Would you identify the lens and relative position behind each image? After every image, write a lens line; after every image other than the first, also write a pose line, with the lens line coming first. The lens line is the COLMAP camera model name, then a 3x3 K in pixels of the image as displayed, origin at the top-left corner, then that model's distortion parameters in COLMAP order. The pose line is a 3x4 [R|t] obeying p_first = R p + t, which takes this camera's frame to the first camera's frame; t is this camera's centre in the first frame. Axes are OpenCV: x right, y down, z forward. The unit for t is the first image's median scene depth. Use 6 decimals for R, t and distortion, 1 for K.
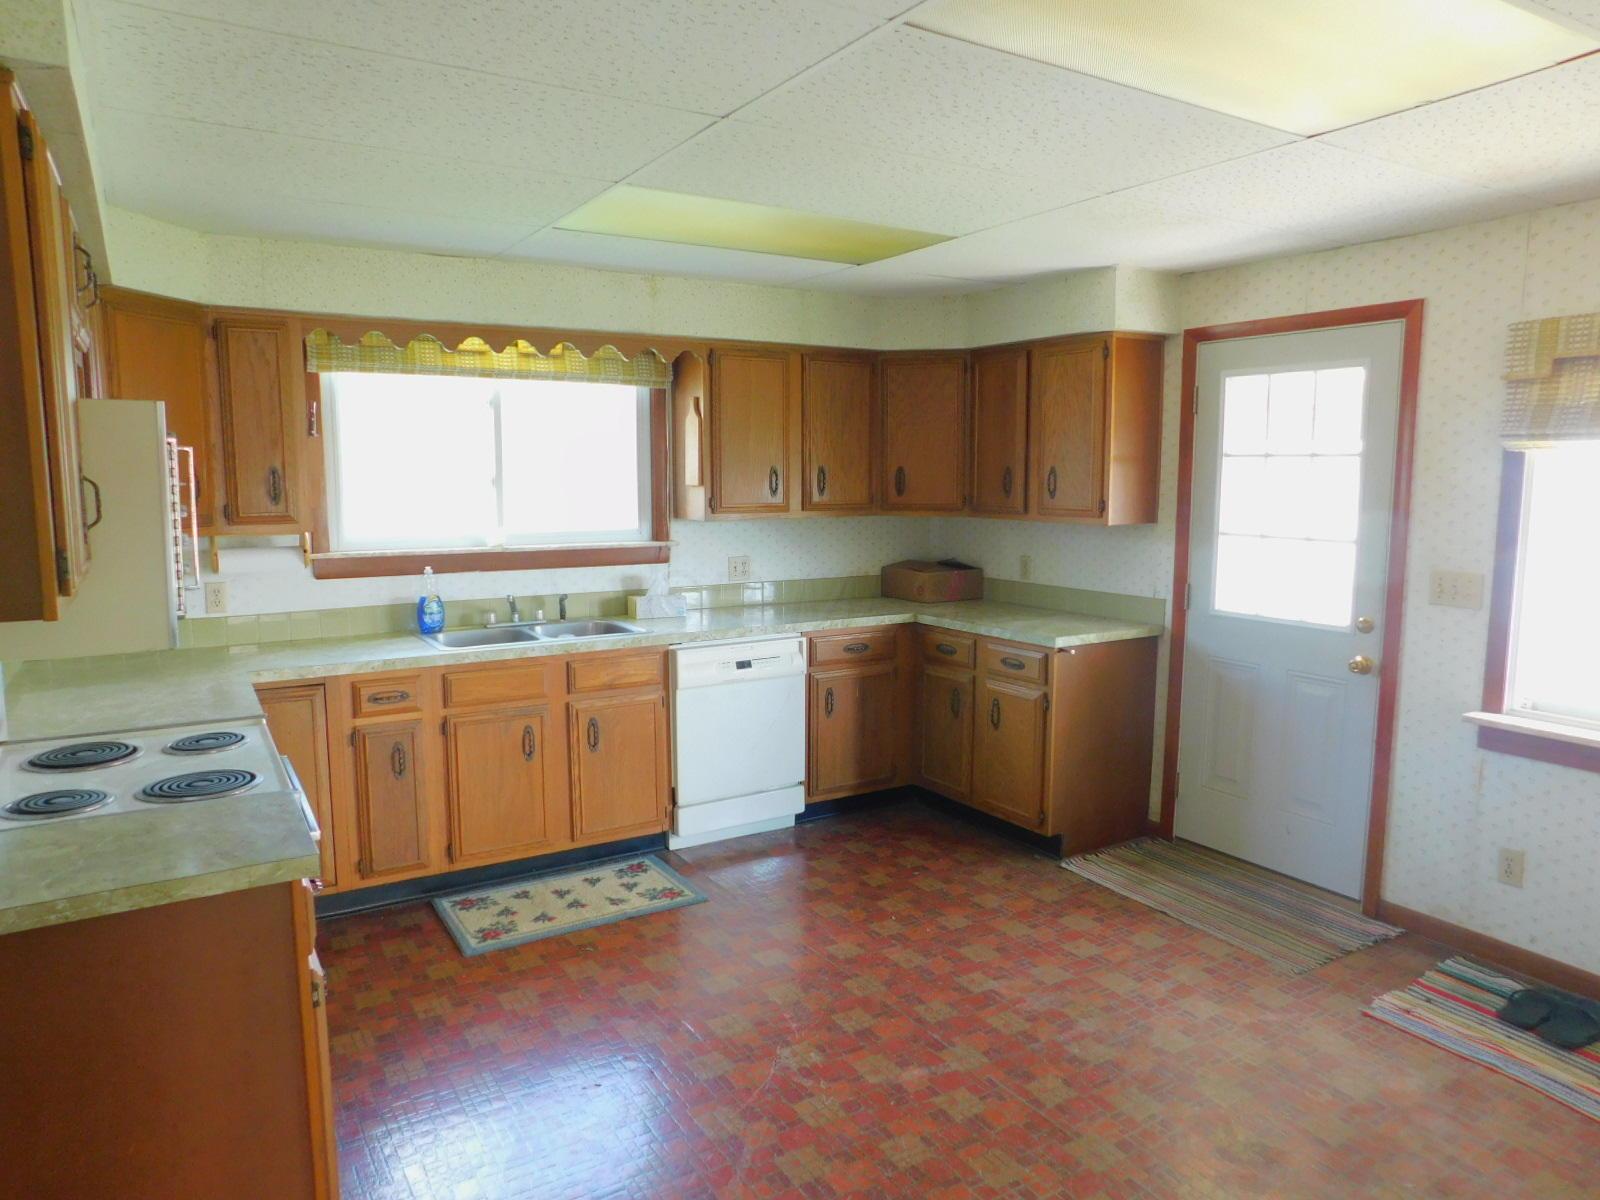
lens RADIAL K [[1069.2, 0, 795.9], [0, 1069.2, 597.7], [0, 0, 1]] dist [-0.036989, 0.005247]
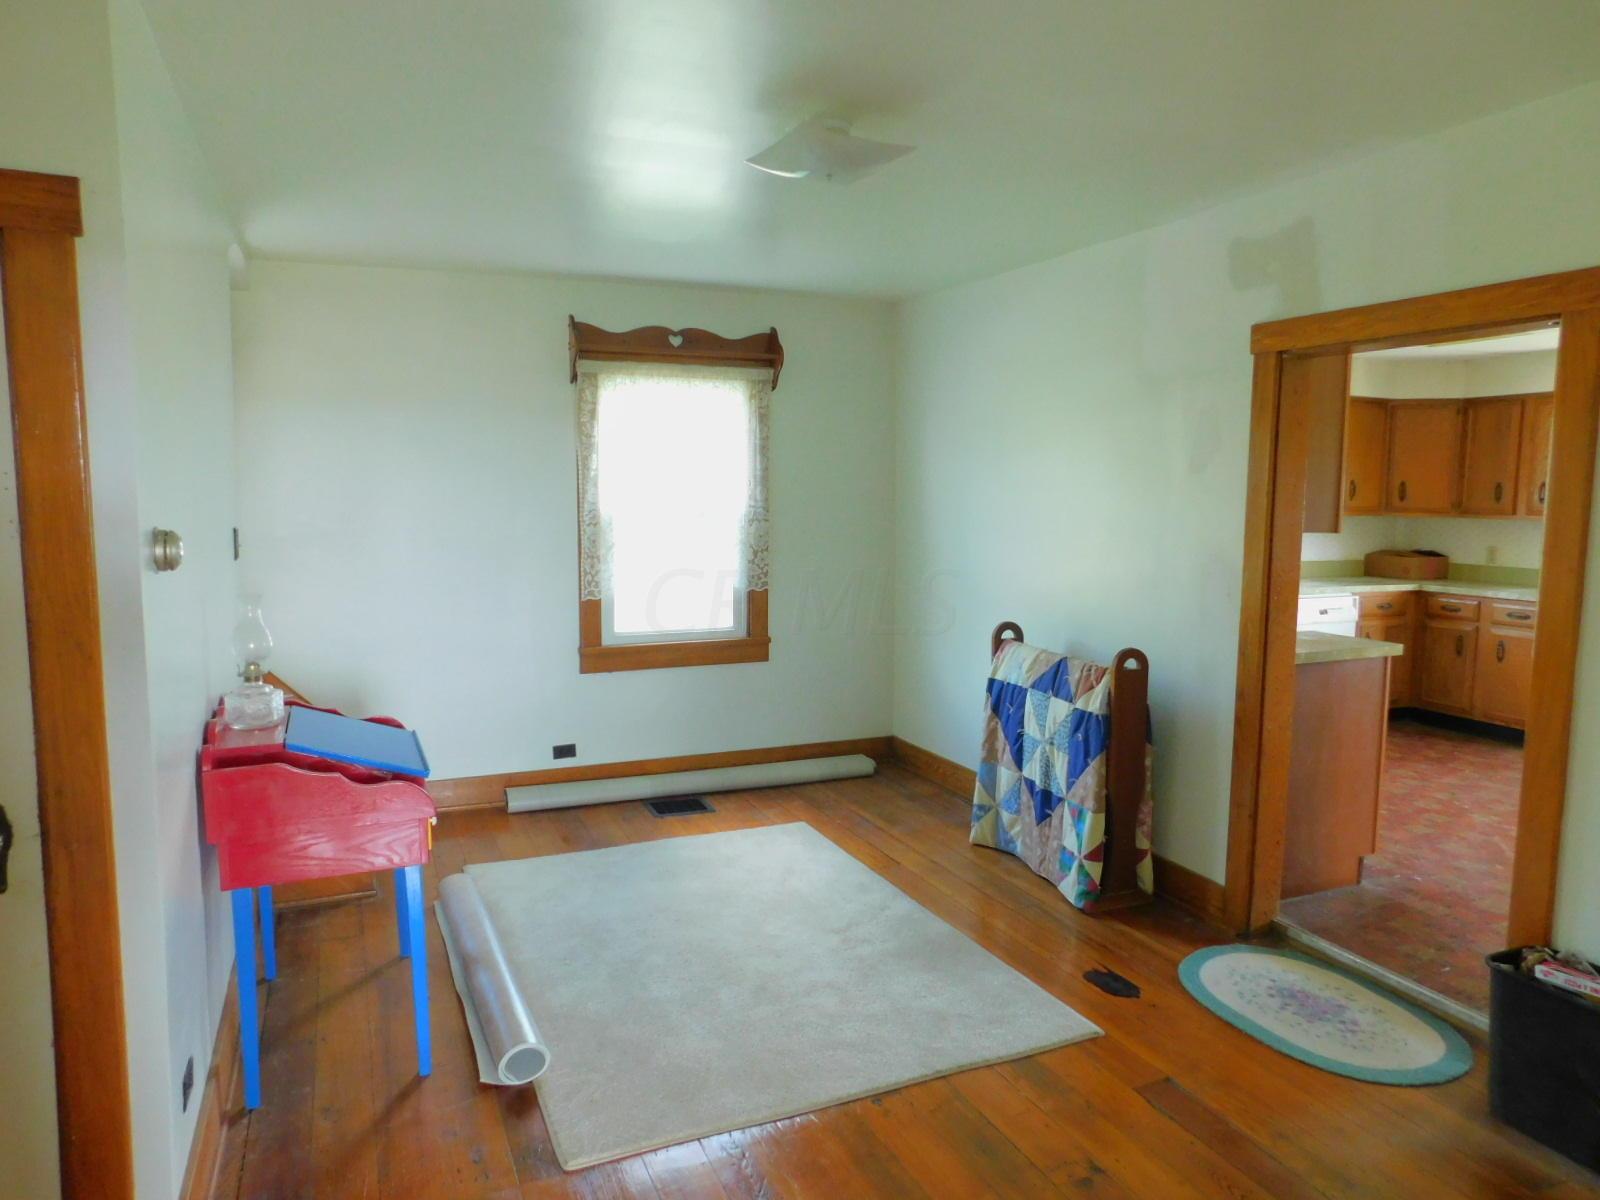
lens RADIAL K [[1069.2, 0, 797.8], [0, 1069.2, 601.3], [0, 0, 1]] dist [-0.036989, 0.005247]
pose [[0.990305, 0.025692, -0.136511, -0.576713], [-0.027496, 0.999558, -0.011341, 0.085158], [0.136159, 0.014984, 0.990574, -0.561377]]
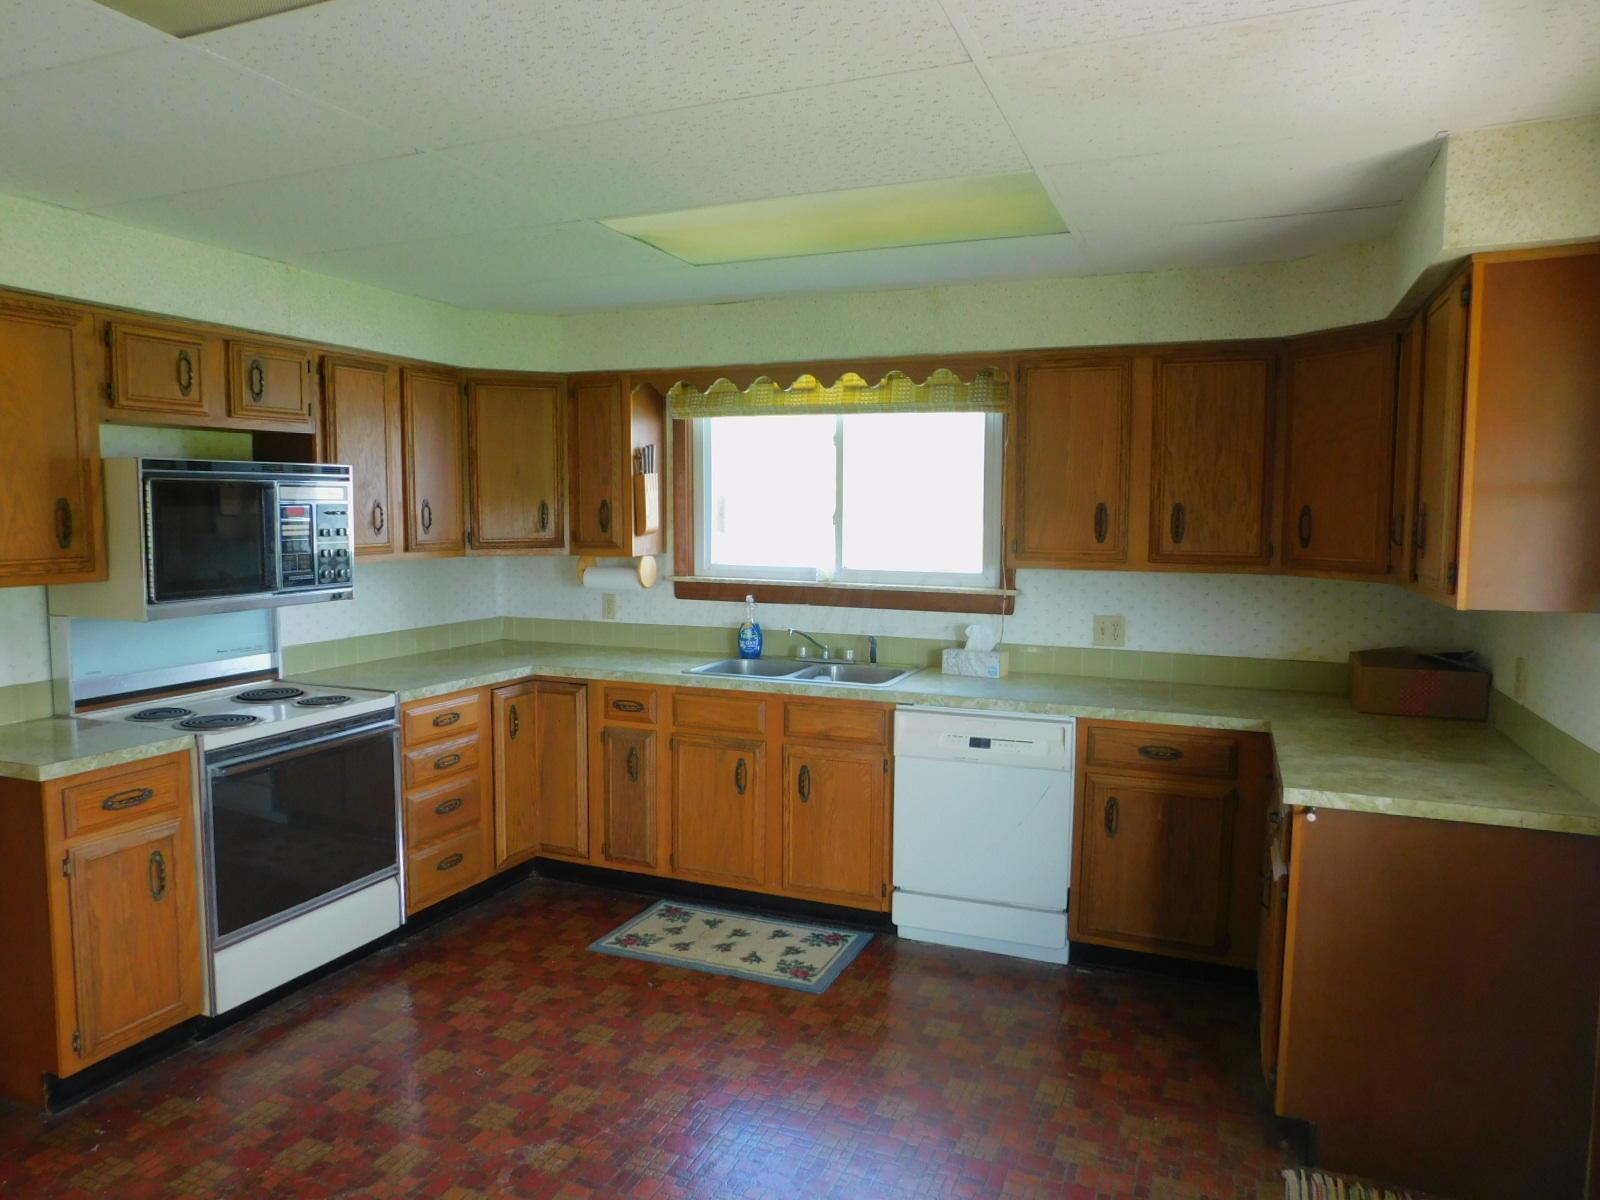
lens RADIAL K [[1069.2, 0, 794.8], [0, 1069.2, 605.2], [0, 0, 1]] dist [-0.036989, 0.005247]
pose [[0.584548, 0.077887, -0.807612, 0.527824], [-0.104097, 0.994355, 0.020551, -0.044967], [0.804653, 0.072057, 0.589356, 0.399456]]
